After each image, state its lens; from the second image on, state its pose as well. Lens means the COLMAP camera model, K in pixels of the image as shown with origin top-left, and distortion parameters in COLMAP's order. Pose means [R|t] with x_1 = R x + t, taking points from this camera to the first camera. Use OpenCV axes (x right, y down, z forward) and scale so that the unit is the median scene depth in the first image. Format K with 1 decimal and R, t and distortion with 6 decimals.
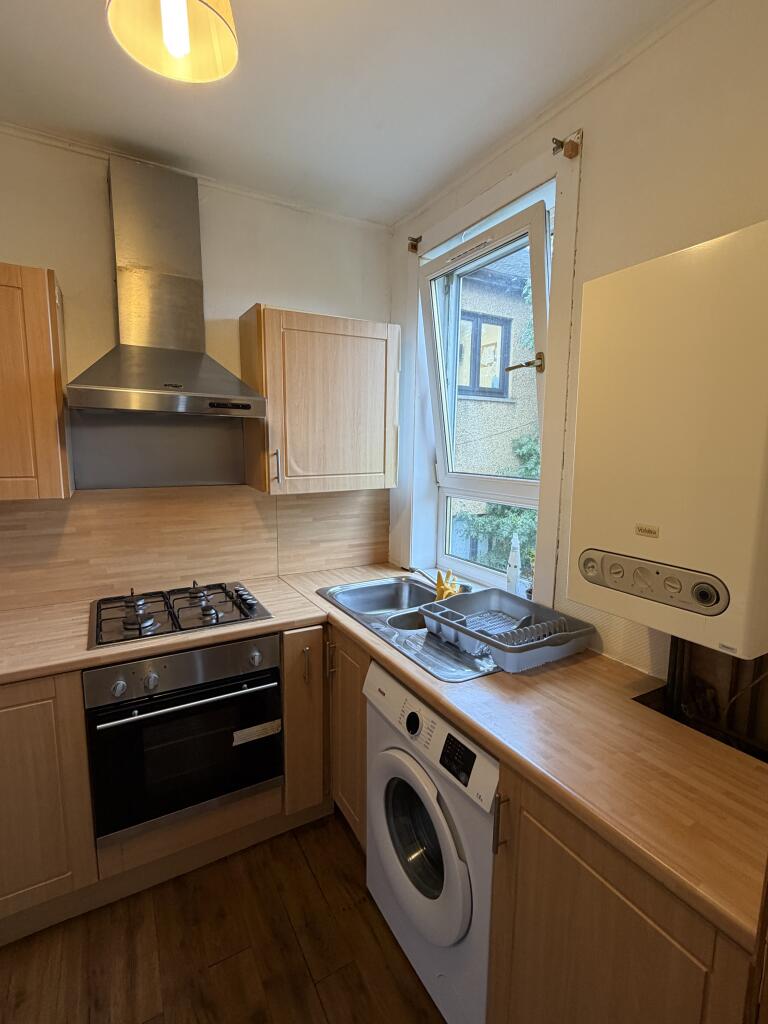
lens RADIAL K [[480.7, 0, 385.4], [0, 480.7, 515.1], [0, 0, 1]] dist [0.001116, 0.000542]
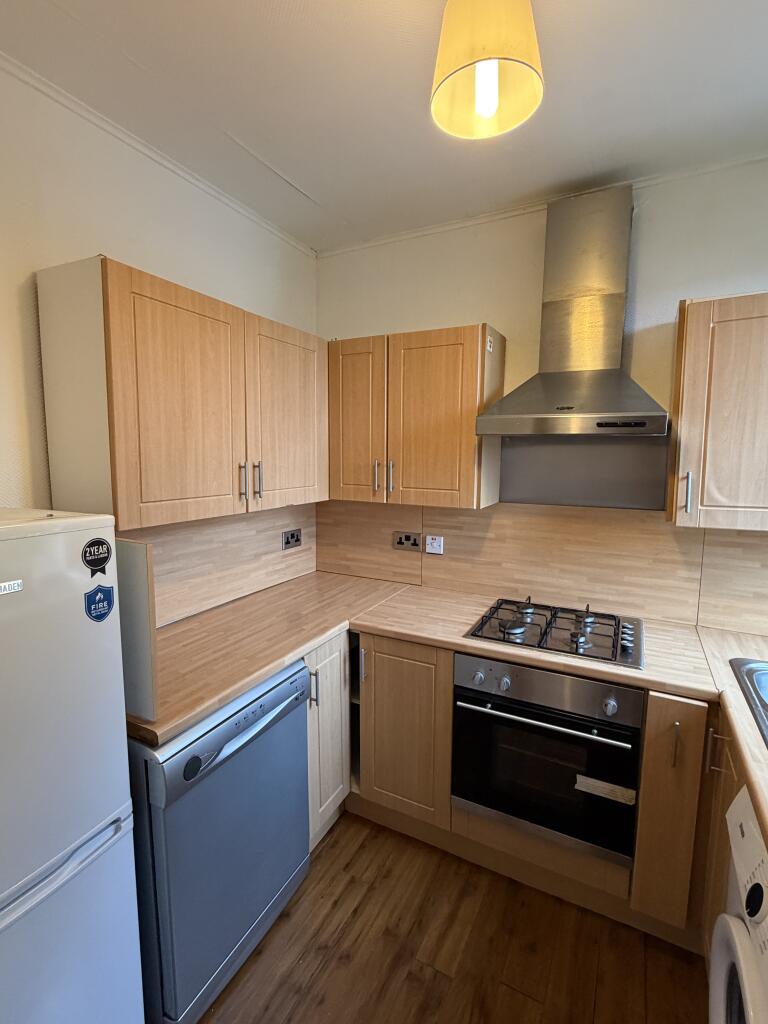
lens RADIAL K [[480.7, 0, 385.4], [0, 480.7, 515.1], [0, 0, 1]] dist [0.001116, 0.000542]
pose [[0.536925, 0.098549, -0.837854, 0.197521], [-0.121660, 0.991817, 0.038694, -0.033422], [0.834811, 0.081158, 0.544521, 0.130979]]
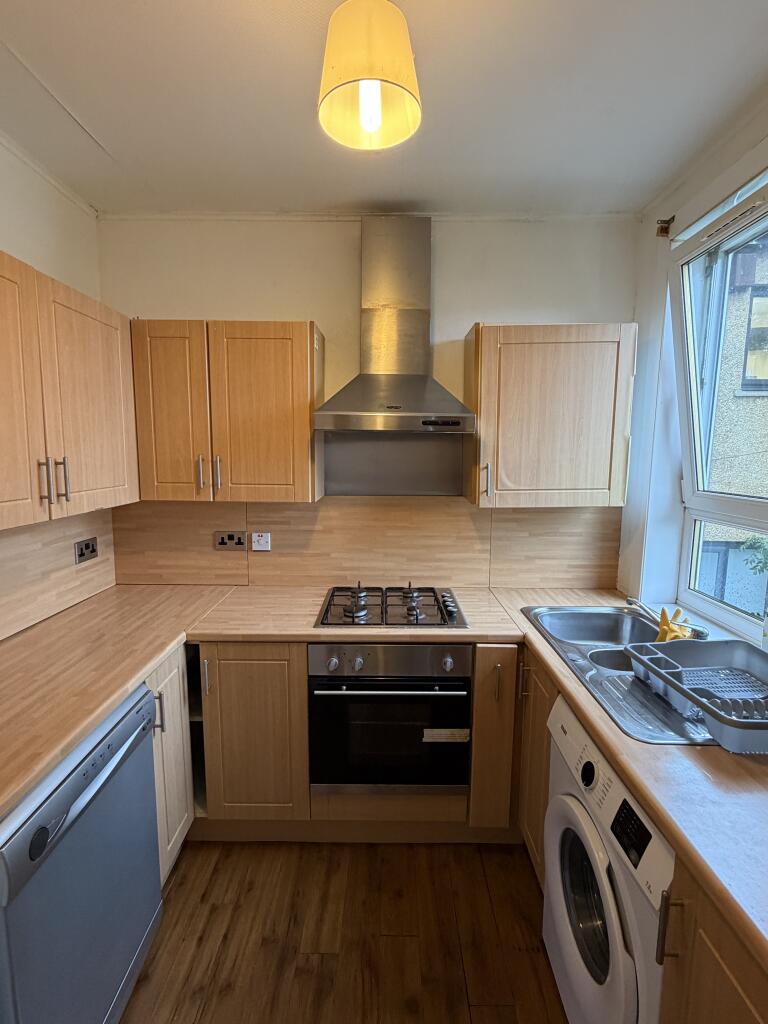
lens RADIAL K [[480.7, 0, 385.4], [0, 480.7, 515.1], [0, 0, 1]] dist [0.001116, 0.000542]
pose [[0.864275, 0.059651, -0.499470, 0.104310], [-0.068288, 0.997665, 0.000985, -0.014174], [0.498362, 0.033256, 0.866331, 0.018594]]
